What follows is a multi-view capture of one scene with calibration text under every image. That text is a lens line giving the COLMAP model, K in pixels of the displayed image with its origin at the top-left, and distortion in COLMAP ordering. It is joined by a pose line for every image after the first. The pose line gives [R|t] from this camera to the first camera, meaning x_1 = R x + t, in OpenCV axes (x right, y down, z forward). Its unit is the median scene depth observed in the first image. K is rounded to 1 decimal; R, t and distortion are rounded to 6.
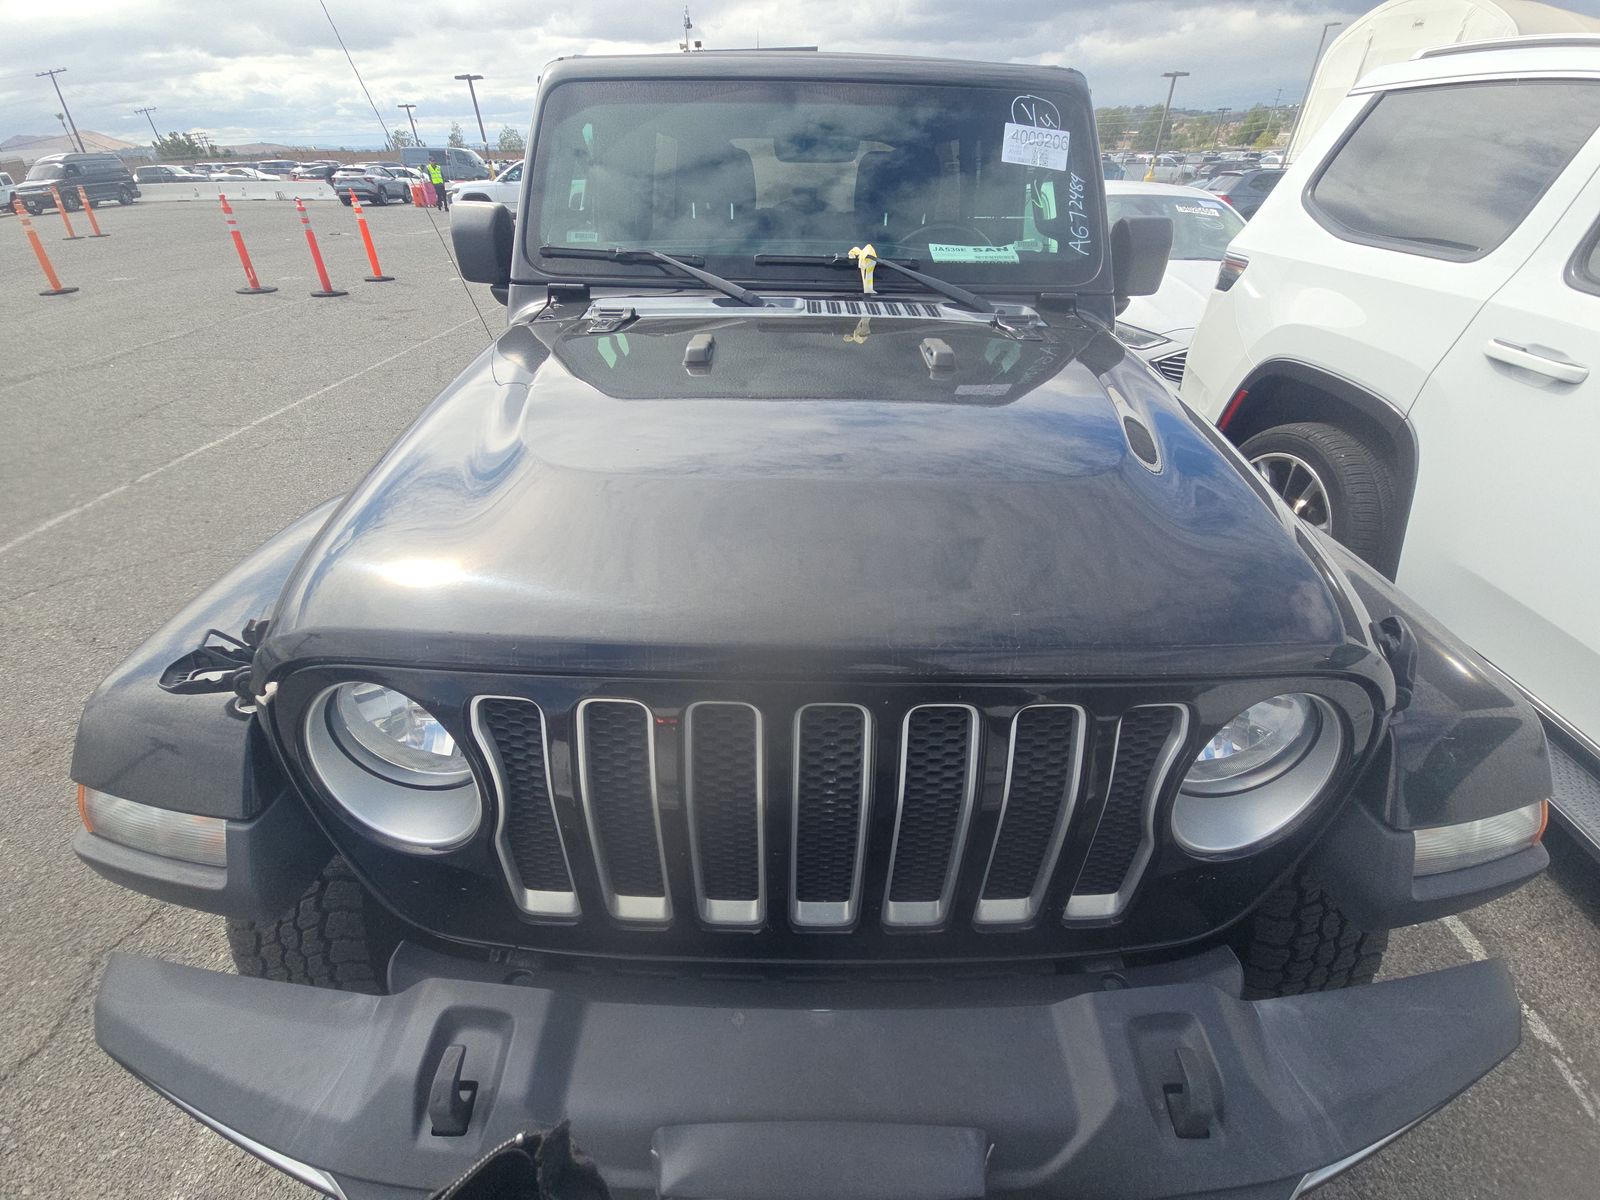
lens RADIAL K [[658.2, 0, 800.0], [0, 658.2, 600.0], [0, 0, 1]] dist [-0.001529, -0.000085]
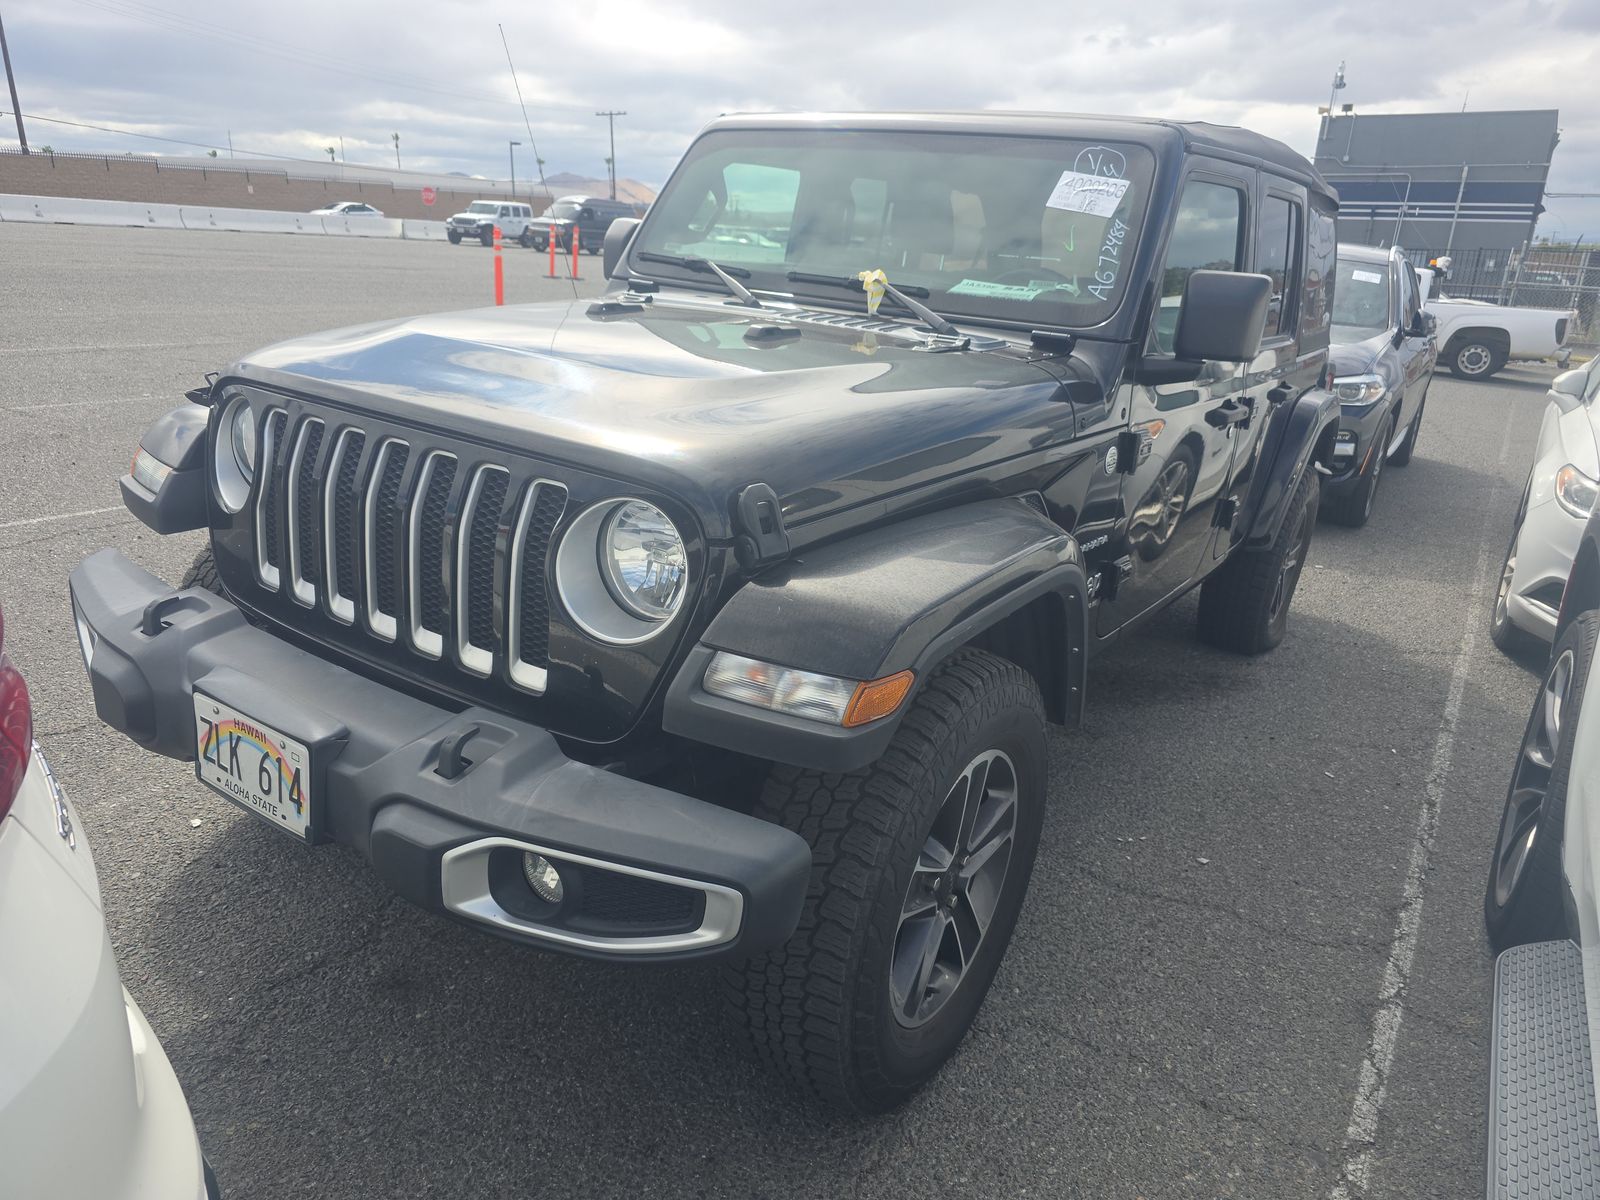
lens RADIAL K [[1068.0, 0, 800.0], [0, 1068.0, 600.0], [0, 0, 1]] dist [0.030675, -0.003020]
pose [[0.838676, 0.227095, -0.495026, 0.903557], [-0.352948, 0.918856, -0.176439, 0.253676], [0.414790, 0.322693, 0.850775, -0.280994]]
